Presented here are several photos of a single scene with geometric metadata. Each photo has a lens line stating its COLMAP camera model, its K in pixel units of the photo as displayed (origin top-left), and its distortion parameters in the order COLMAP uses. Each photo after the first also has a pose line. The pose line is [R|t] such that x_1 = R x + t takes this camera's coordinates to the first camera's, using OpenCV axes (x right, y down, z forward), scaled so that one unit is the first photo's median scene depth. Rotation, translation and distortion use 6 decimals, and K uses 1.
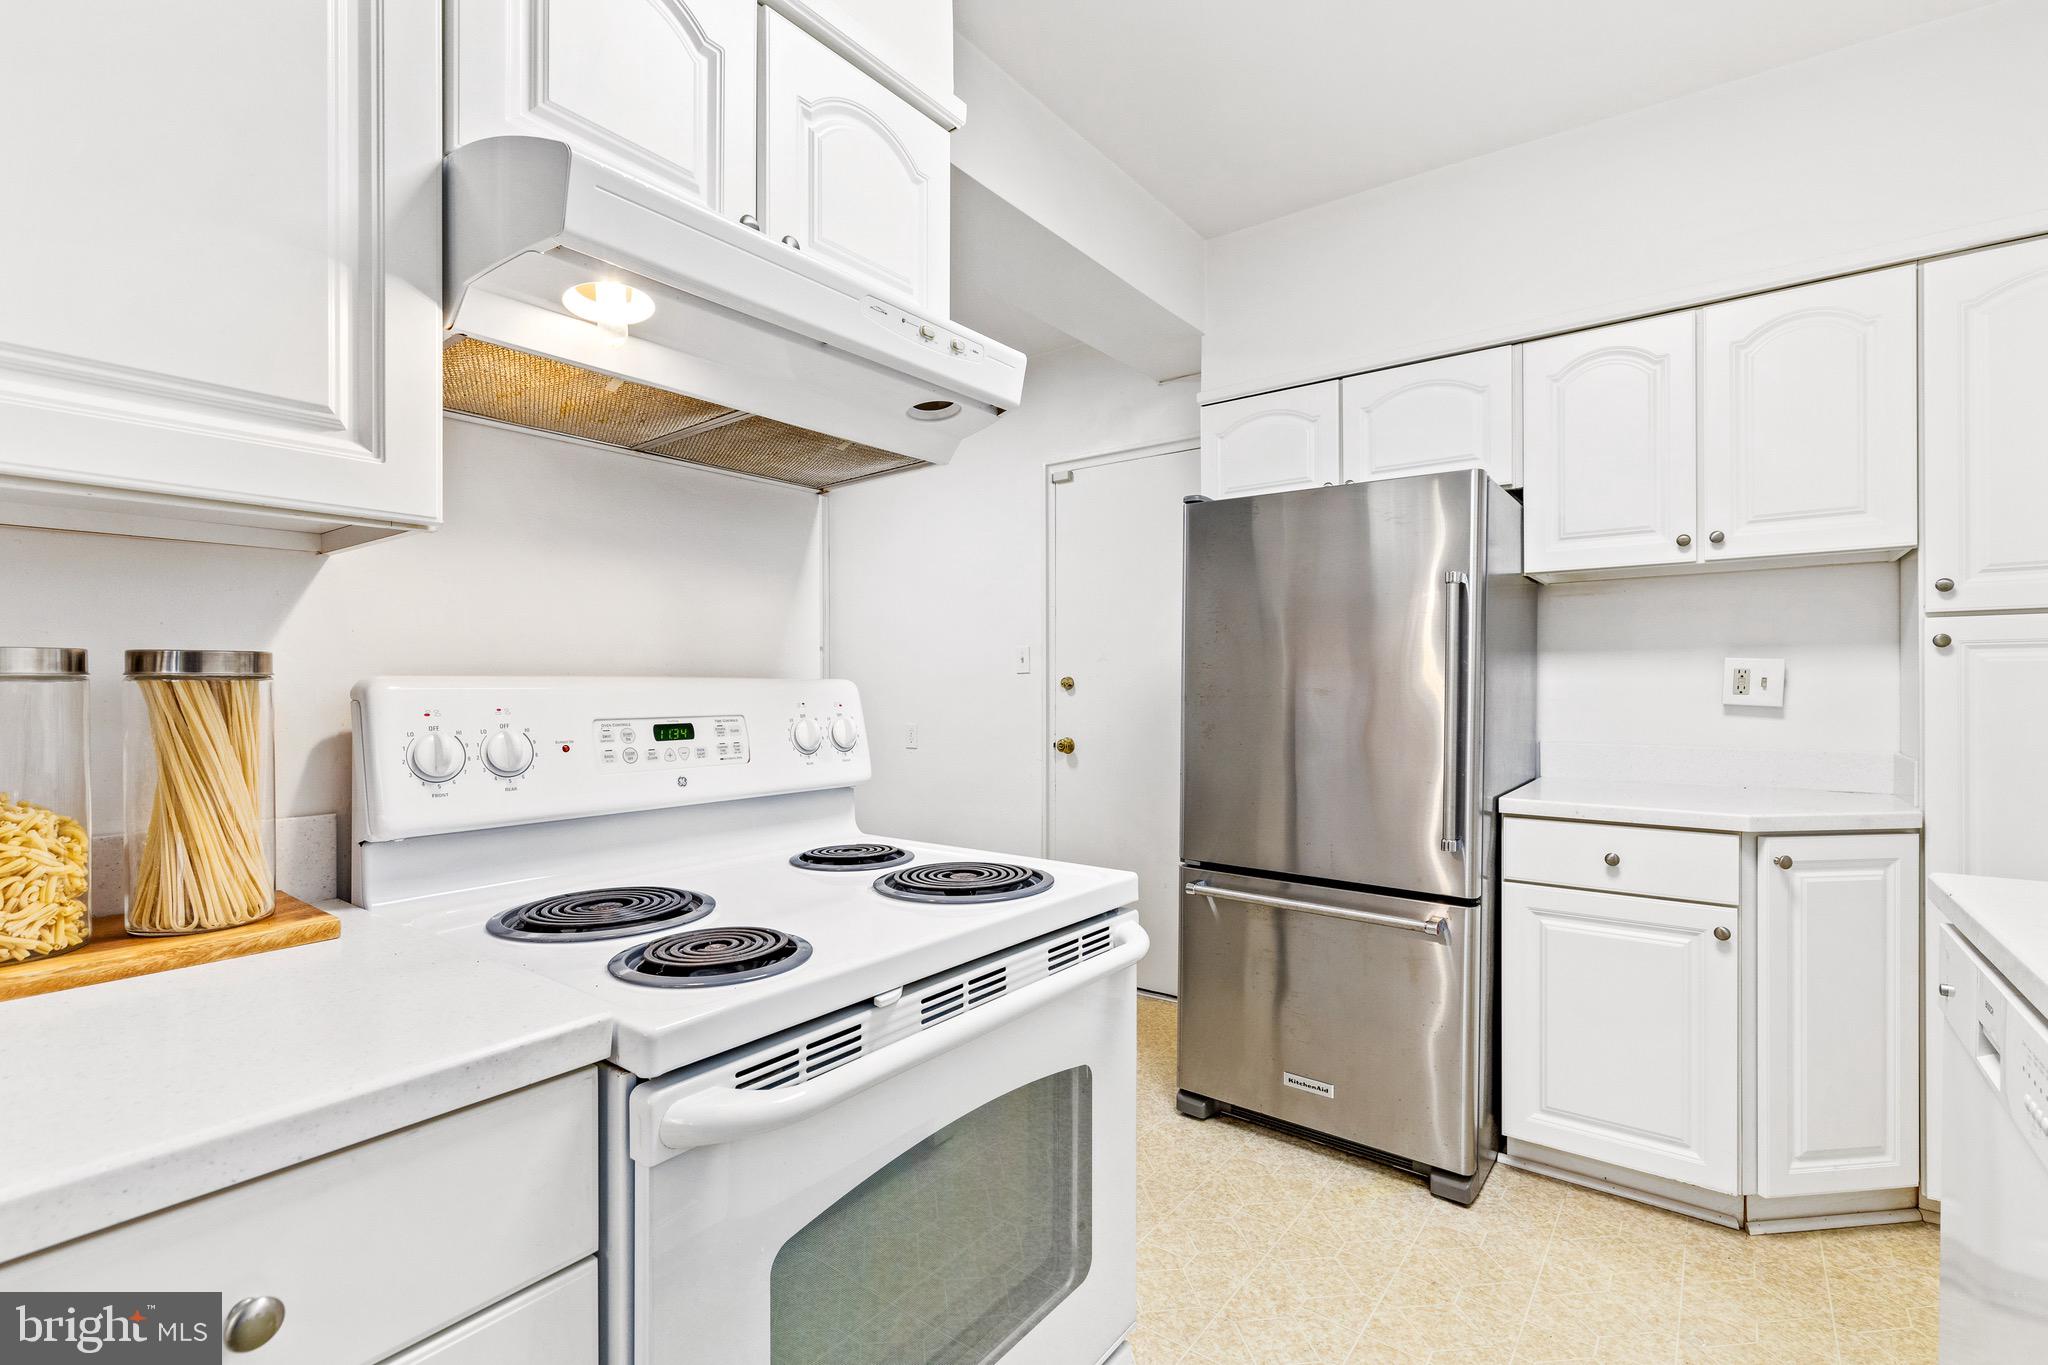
lens RADIAL K [[916.8, 0, 1021.3], [0, 916.8, 688.9], [0, 0, 1]] dist [-0.001765, -0.000639]
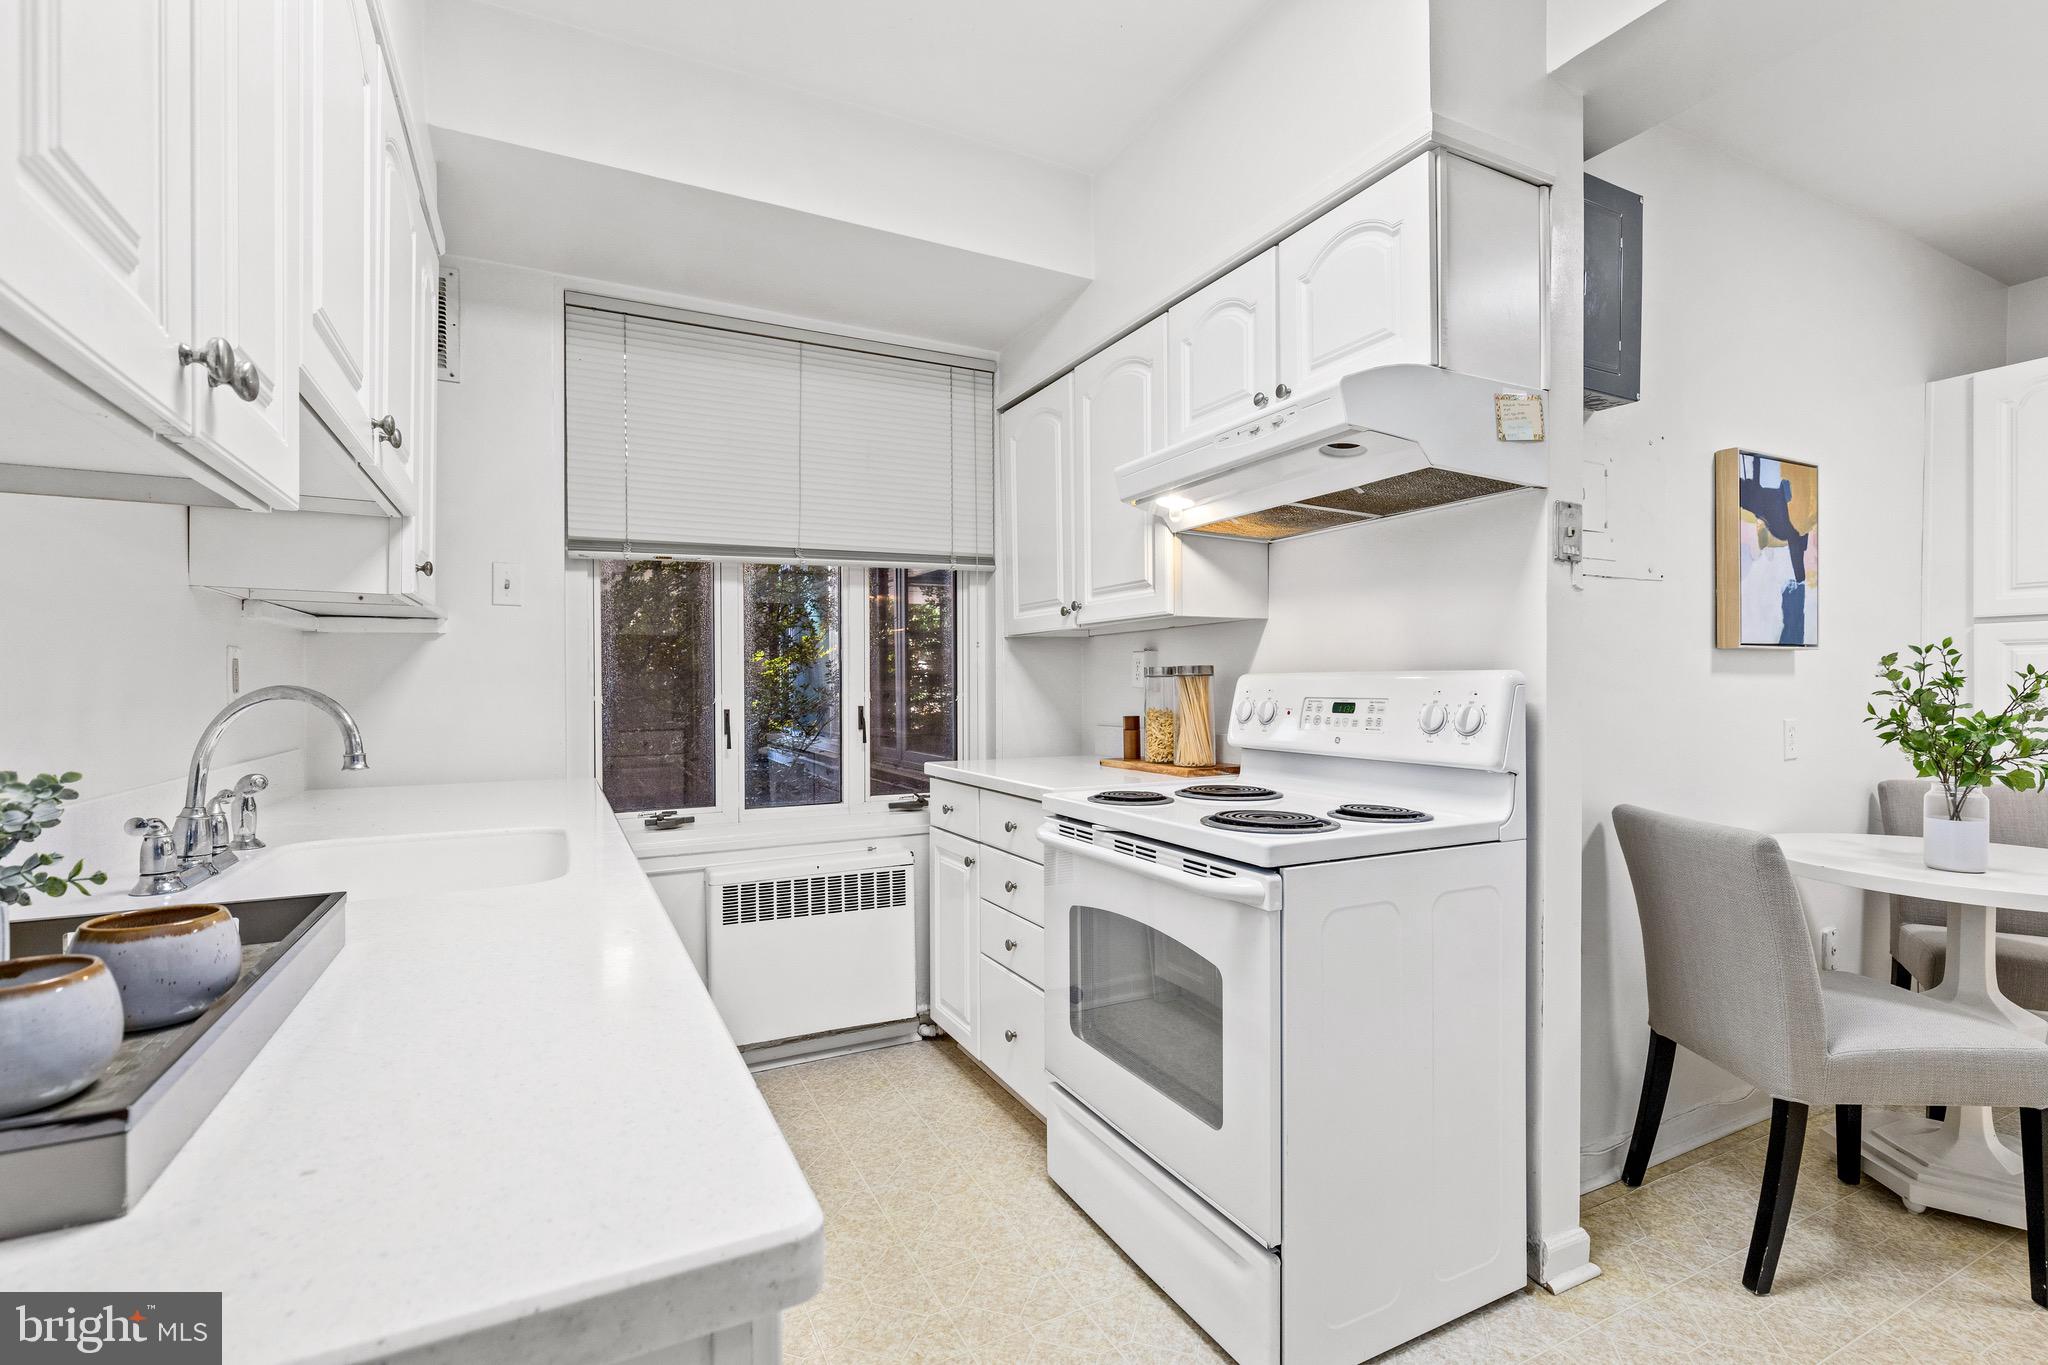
lens RADIAL K [[916.8, 0, 1013.9], [0, 916.8, 685.1], [0, 0, 1]] dist [-0.001765, -0.000639]
pose [[-0.430649, 0.002428, -0.902516, 0.444383], [-0.003293, 0.999985, 0.004261, 0.001515], [0.902514, 0.004807, -0.430634, 0.416111]]
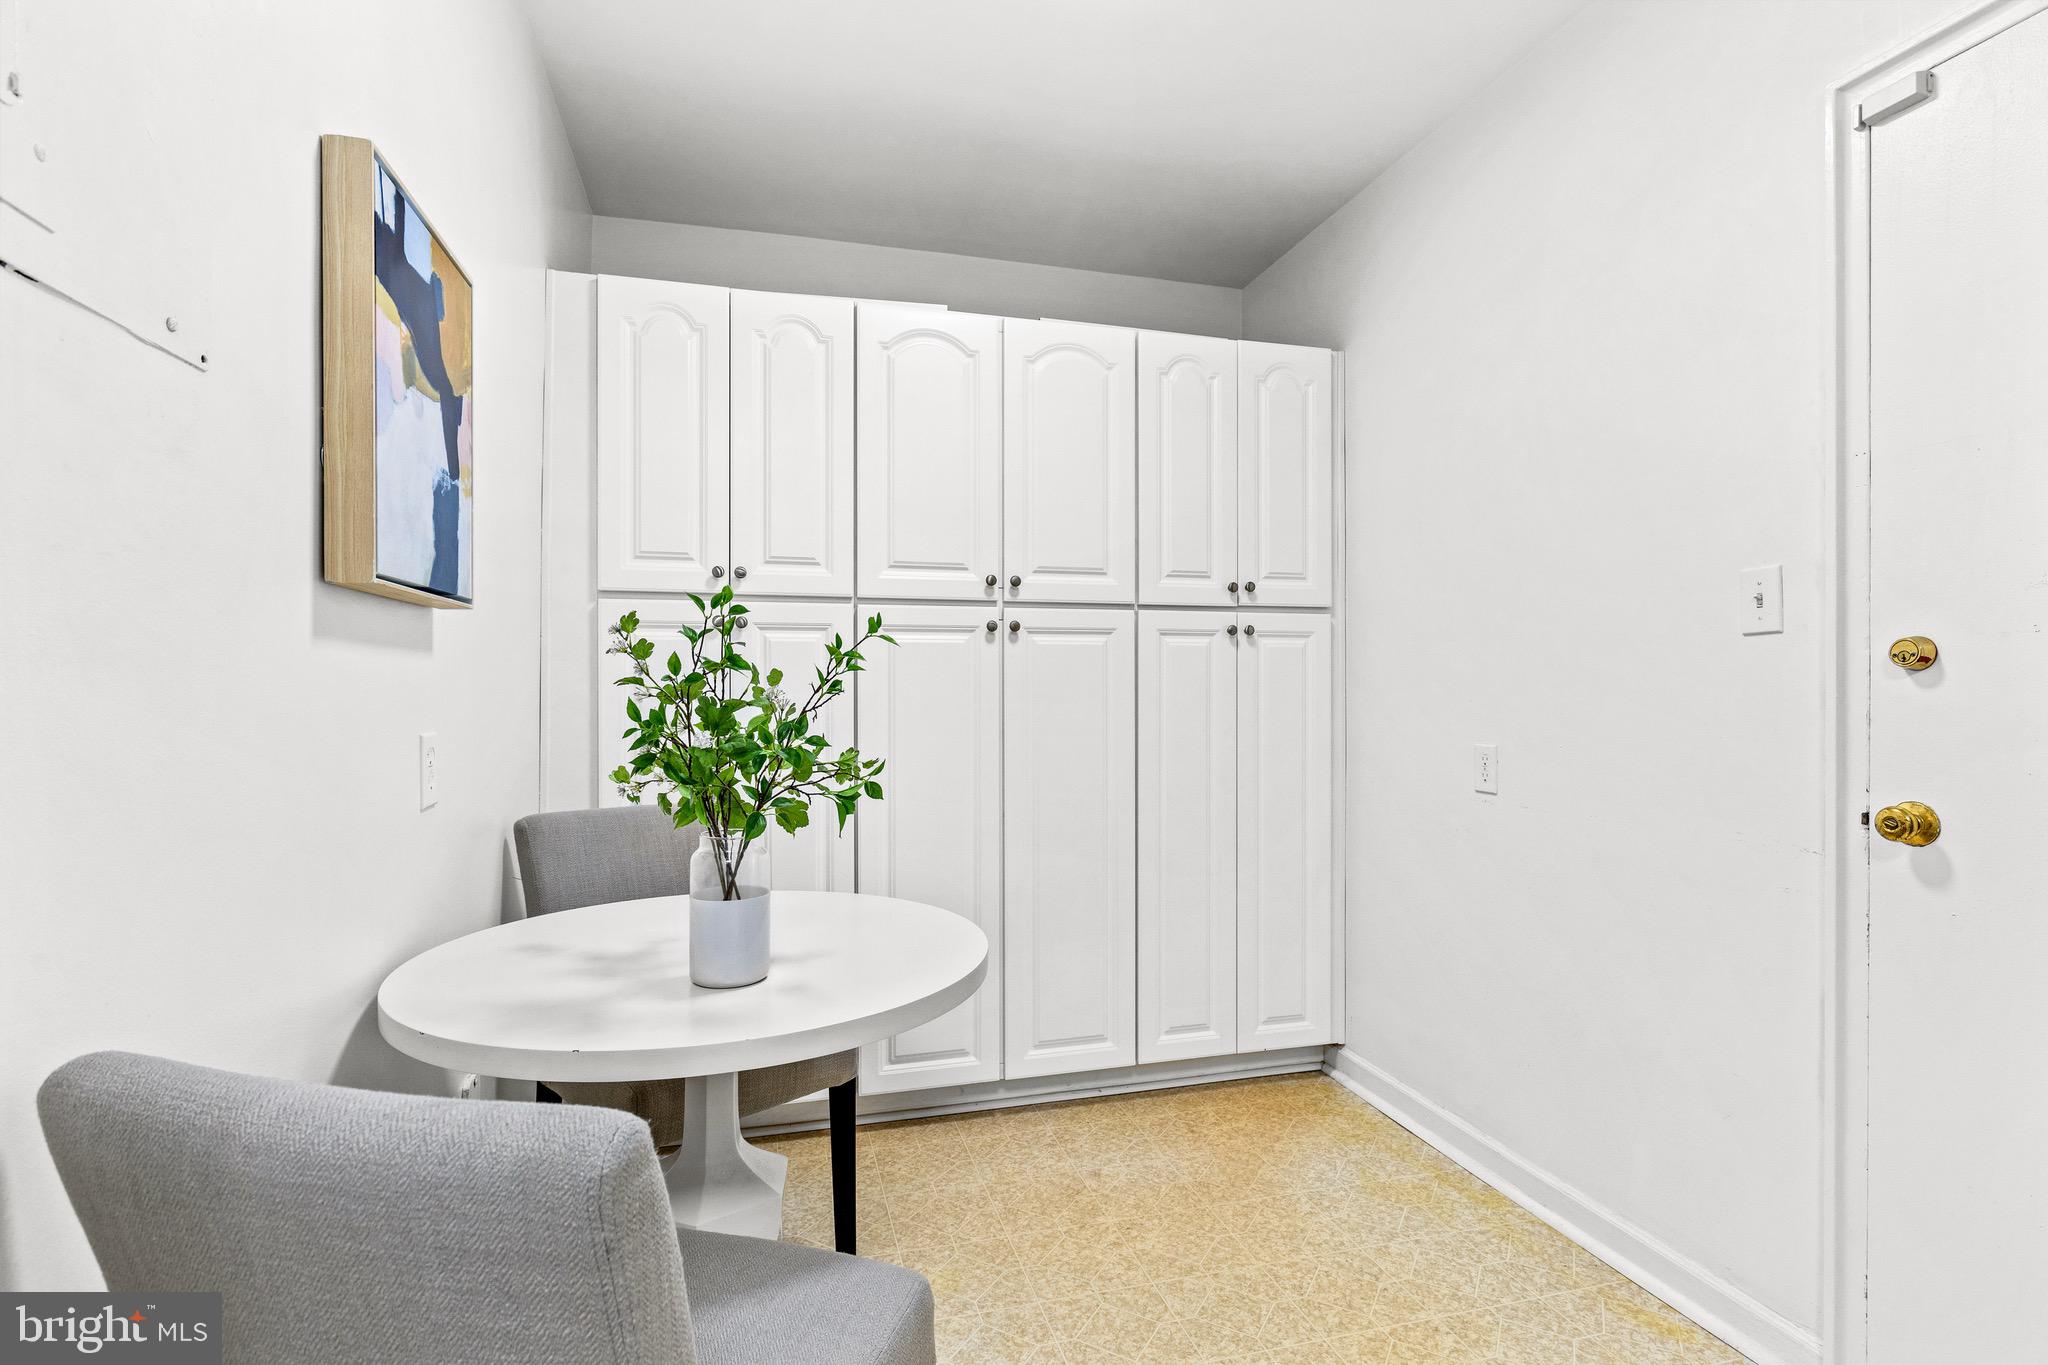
lens RADIAL K [[987.6, 0, 1019.2], [0, 987.6, 687.6], [0, 0, 1]] dist [0.000555, 0.000316]
pose [[0.790117, 0.000731, -0.612955, 0.010158], [-0.002998, 0.999992, -0.002673, 0.009620], [0.612948, 0.003950, 0.790113, 0.474971]]
